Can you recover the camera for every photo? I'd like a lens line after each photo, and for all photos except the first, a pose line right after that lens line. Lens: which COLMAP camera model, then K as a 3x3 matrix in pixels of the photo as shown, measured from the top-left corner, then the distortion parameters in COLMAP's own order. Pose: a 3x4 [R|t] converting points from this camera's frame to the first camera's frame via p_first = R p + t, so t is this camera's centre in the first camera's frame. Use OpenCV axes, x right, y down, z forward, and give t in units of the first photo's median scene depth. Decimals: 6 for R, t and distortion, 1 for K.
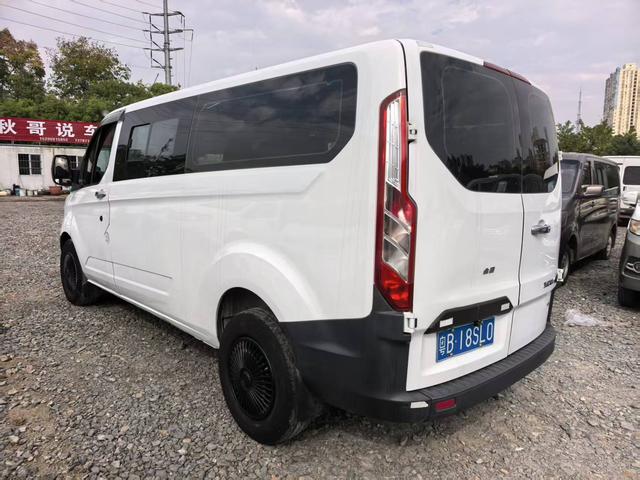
lens RADIAL K [[465.1, 0, 323.3], [0, 465.1, 239.7], [0, 0, 1]] dist [-0.002501, -0.000351]
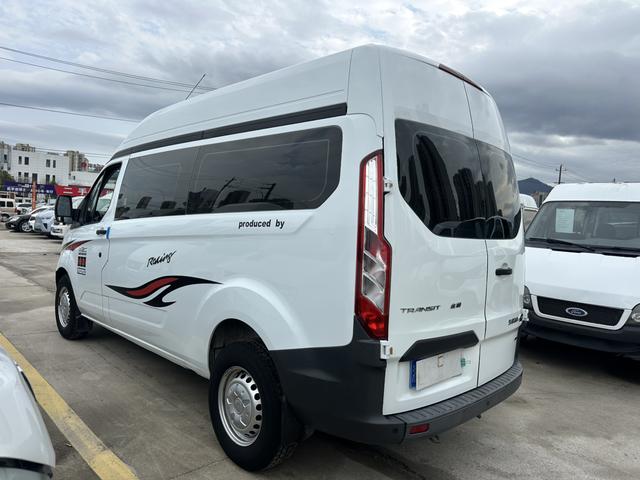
lens RADIAL K [[465.1, 0, 323.3], [0, 465.1, 239.7], [0, 0, 1]] dist [-0.002501, -0.000351]
pose [[0.999119, 0.019365, 0.037237, -0.012540], [-0.015856, 0.995603, -0.092319, 0.017240], [-0.038861, 0.091647, 0.995033, -0.142433]]
